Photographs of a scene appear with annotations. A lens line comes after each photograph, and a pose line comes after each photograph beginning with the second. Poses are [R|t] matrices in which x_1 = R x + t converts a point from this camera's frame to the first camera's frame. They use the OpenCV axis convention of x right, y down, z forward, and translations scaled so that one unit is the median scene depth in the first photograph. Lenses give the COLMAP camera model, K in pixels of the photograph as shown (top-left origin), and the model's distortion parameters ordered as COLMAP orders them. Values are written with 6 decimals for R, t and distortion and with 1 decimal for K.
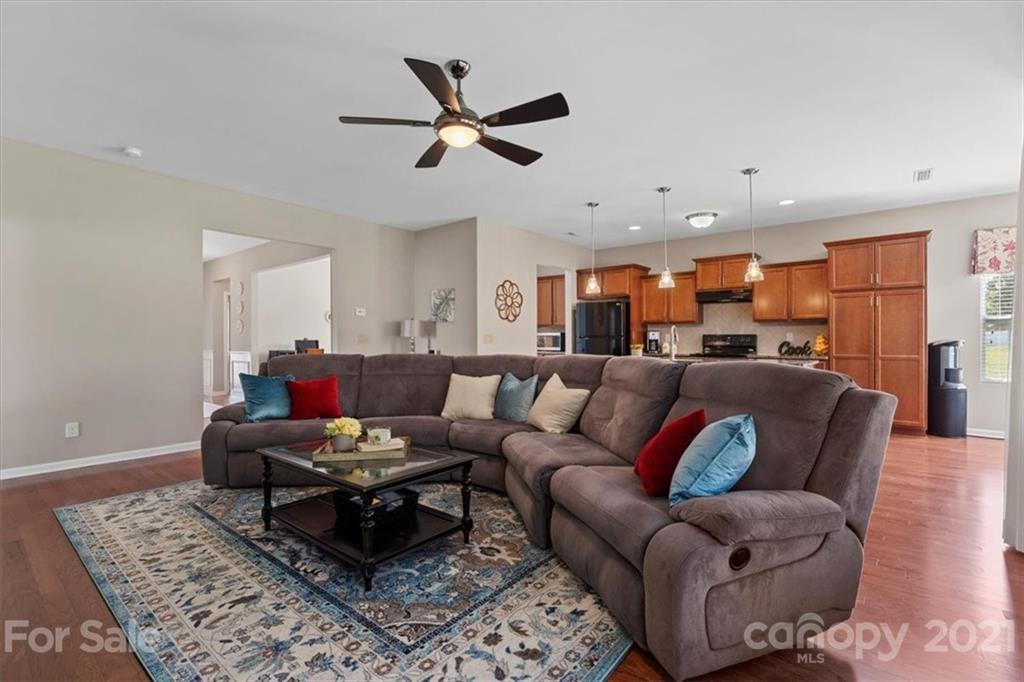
lens RADIAL K [[476.8, 0, 514.8], [0, 476.8, 339.4], [0, 0, 1]] dist [0.017497, -0.000525]
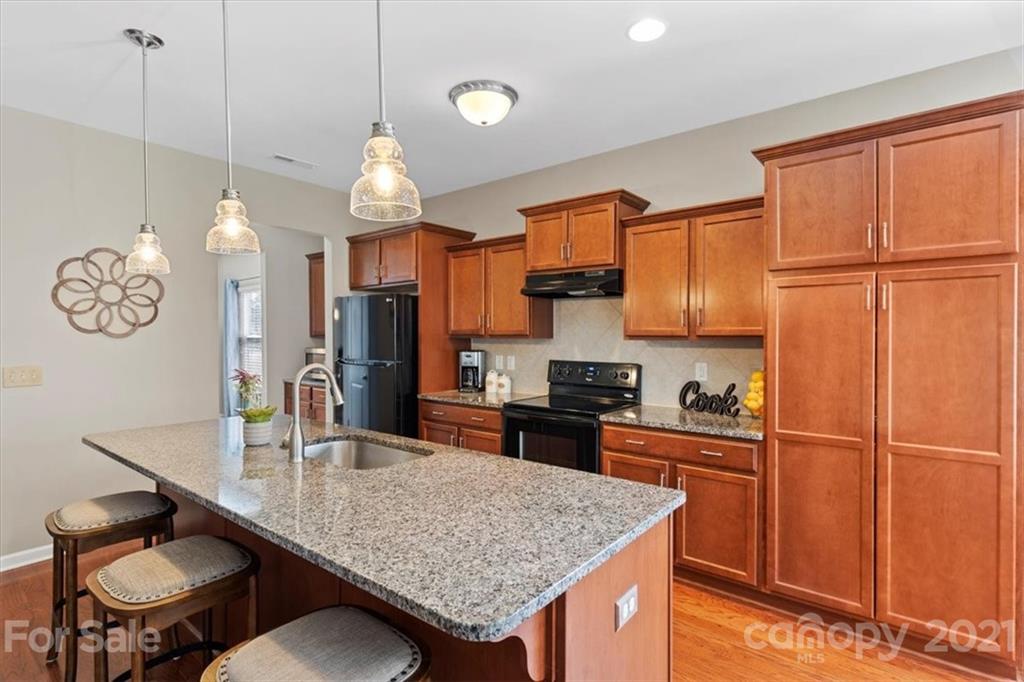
lens RADIAL K [[498.6, 0, 516.0], [0, 498.6, 338.3], [0, 0, 1]] dist [-0.003425, 0.001547]
pose [[0.999949, 0.001349, 0.010013, 0.390846], [-0.001432, 0.999964, 0.008333, -0.041707], [-0.010002, -0.008347, 0.999915, 0.519761]]
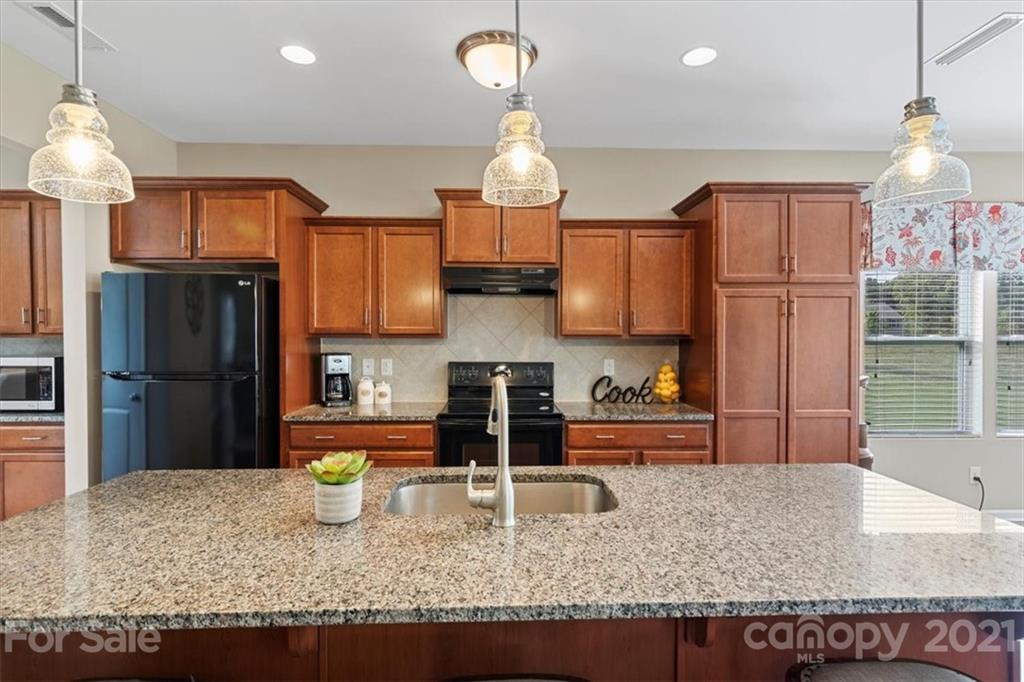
lens RADIAL K [[498.6, 0, 515.3], [0, 498.6, 337.9], [0, 0, 1]] dist [-0.003425, 0.001547]
pose [[0.758525, -0.002434, 0.651640, 0.144461], [-0.003610, 0.999962, 0.007938, -0.041007], [-0.651634, -0.008374, 0.758487, 0.660617]]
